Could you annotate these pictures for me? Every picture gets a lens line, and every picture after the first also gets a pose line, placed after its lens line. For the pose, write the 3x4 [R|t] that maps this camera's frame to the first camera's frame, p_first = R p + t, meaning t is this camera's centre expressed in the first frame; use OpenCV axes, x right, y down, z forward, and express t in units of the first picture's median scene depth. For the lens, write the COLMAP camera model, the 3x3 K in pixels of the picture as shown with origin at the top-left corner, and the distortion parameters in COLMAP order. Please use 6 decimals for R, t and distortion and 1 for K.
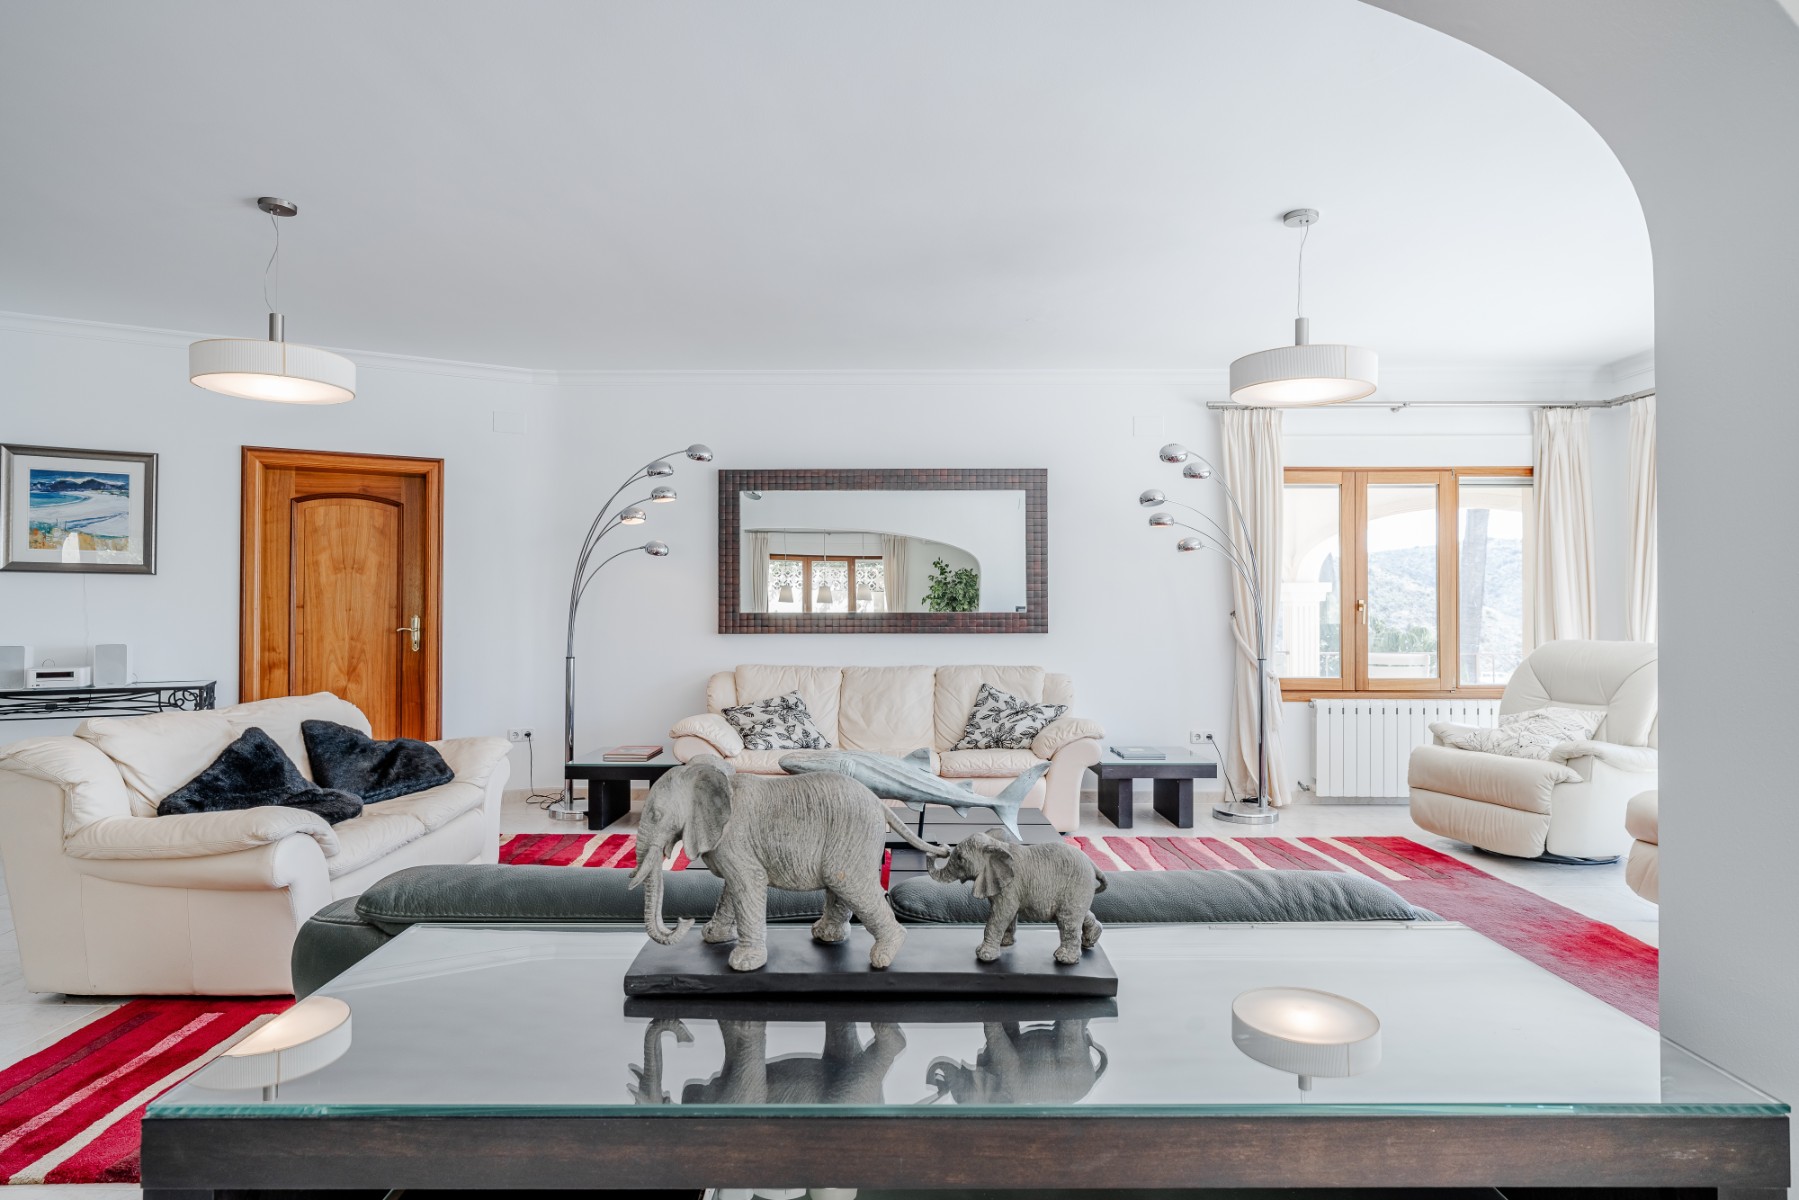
lens RADIAL K [[951.9, 0, 899.5], [0, 951.9, 600.0], [0, 0, 1]] dist [-0.003237, -0.000651]
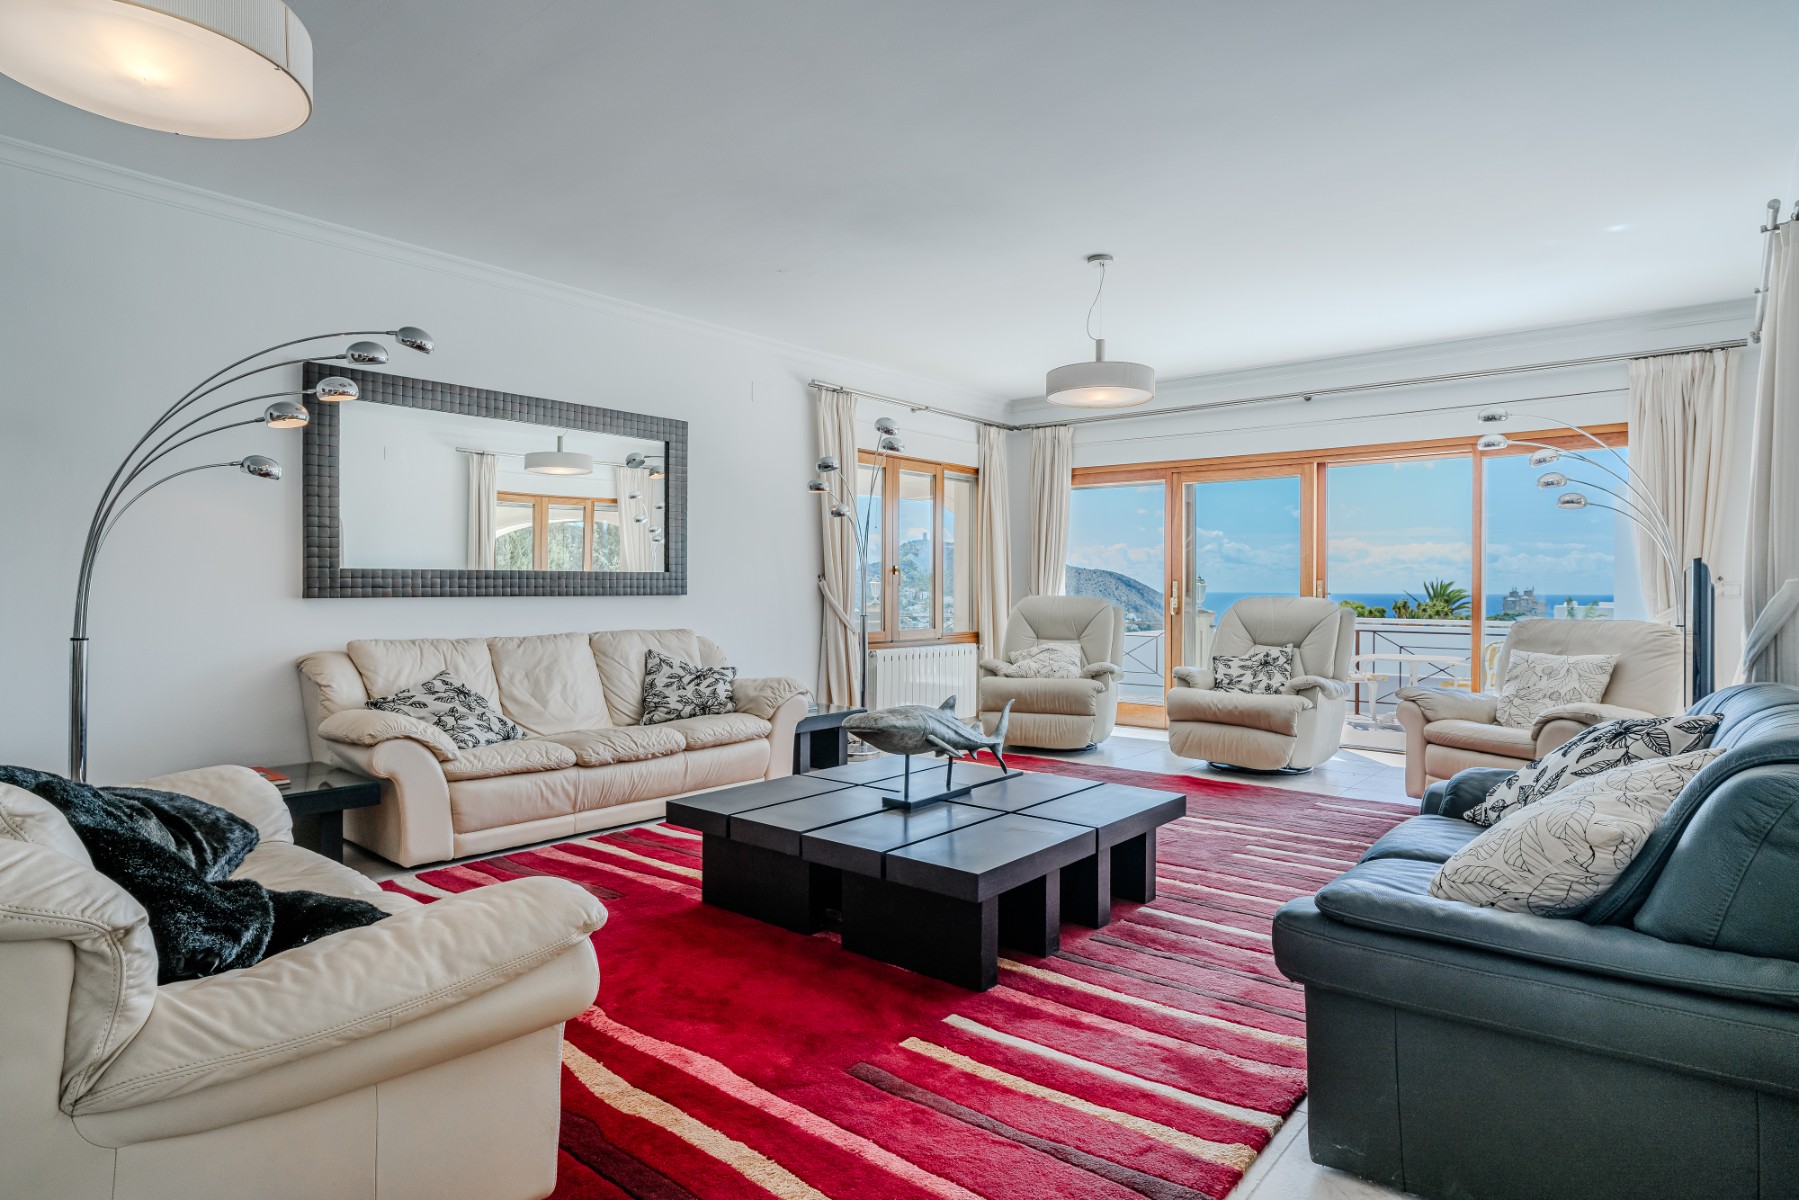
lens RADIAL K [[965.0, 0, 899.5], [0, 965.0, 600.0], [0, 0, 1]] dist [0.000356, -0.000162]
pose [[0.637697, -0.009839, 0.770224, -0.478285], [-0.011713, 0.999679, 0.022468, 0.016952], [-0.770198, -0.023350, 0.637377, 0.230103]]
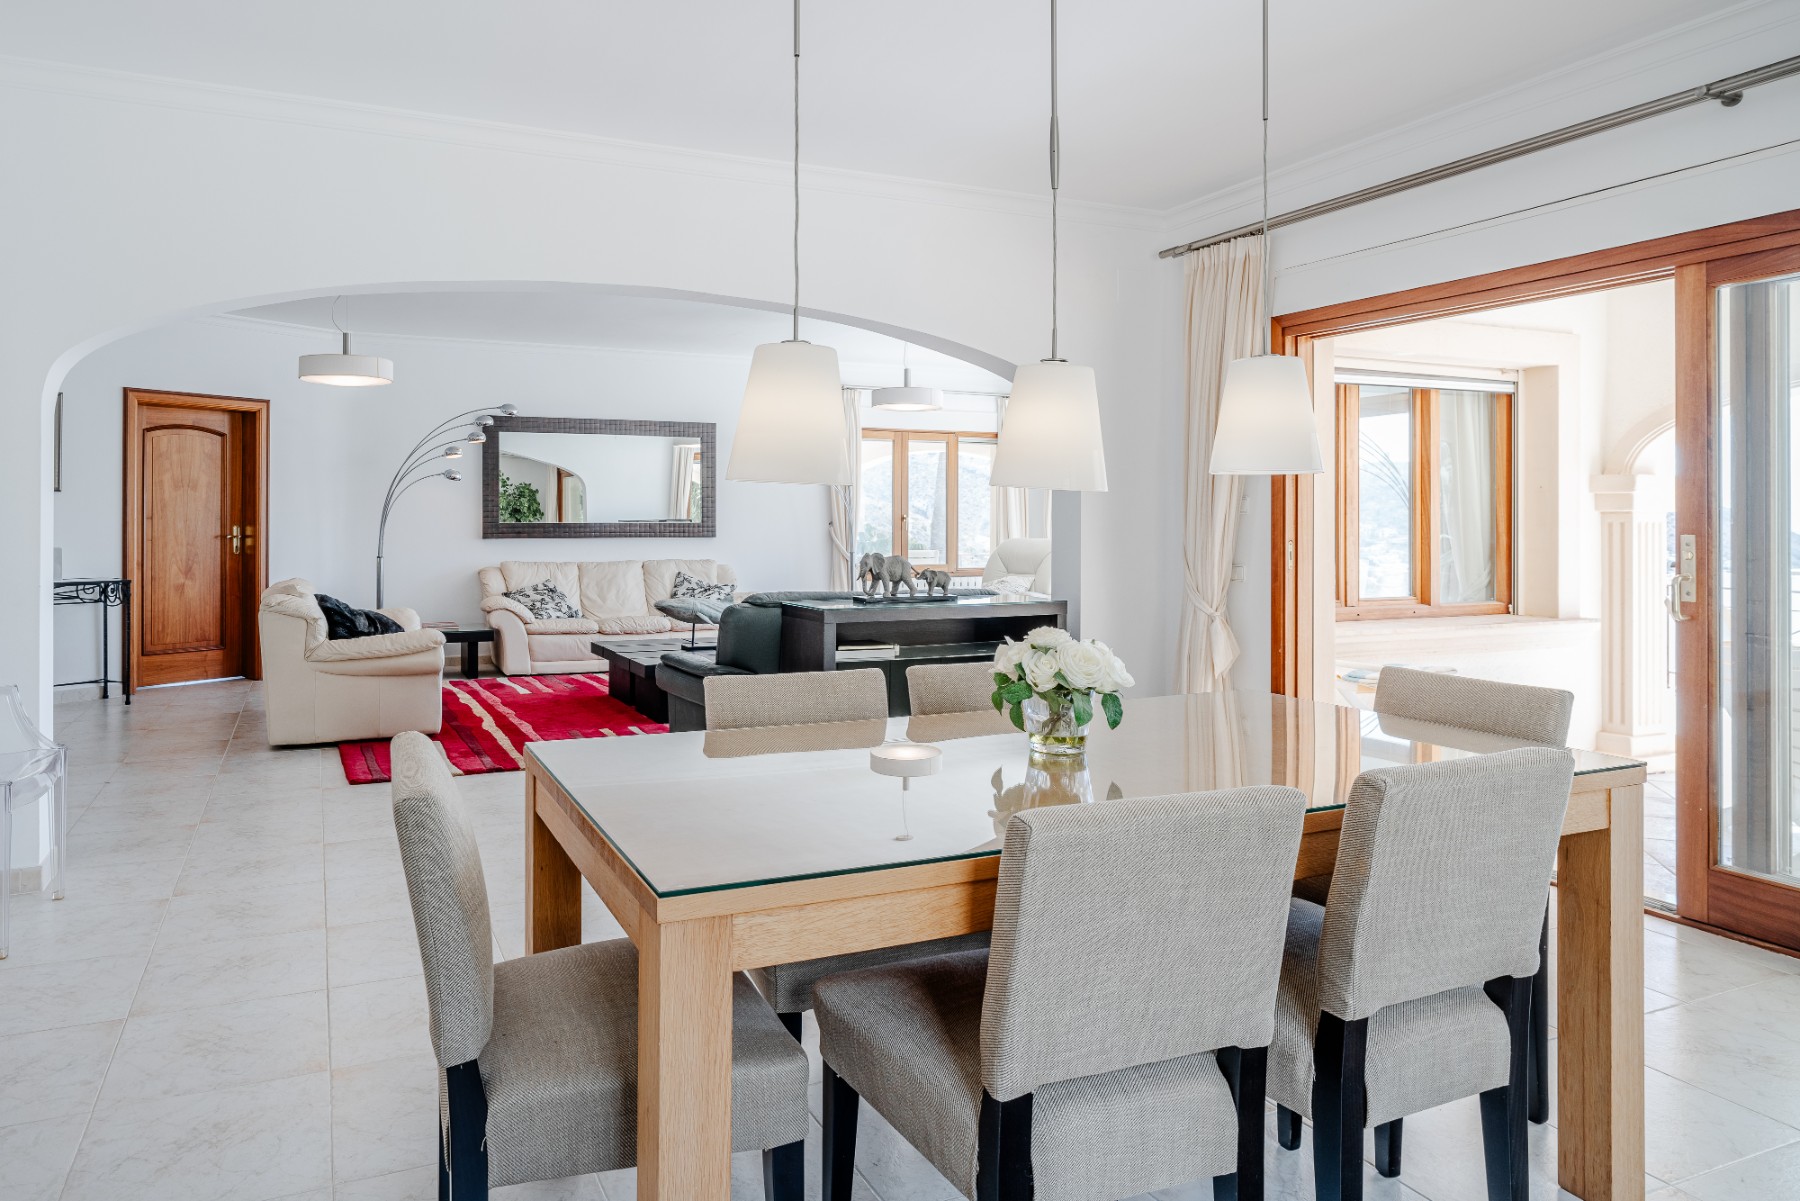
lens RADIAL K [[1072.8, 0, 779.9], [0, 1072.8, 527.3], [0, 0, 1]] dist [0.001696, 0.000307]
pose [[0.916113, -0.002004, 0.400916, -0.430199], [-0.004062, 0.999890, 0.014281, -0.003632], [-0.400900, -0.014712, 0.916004, -0.559885]]
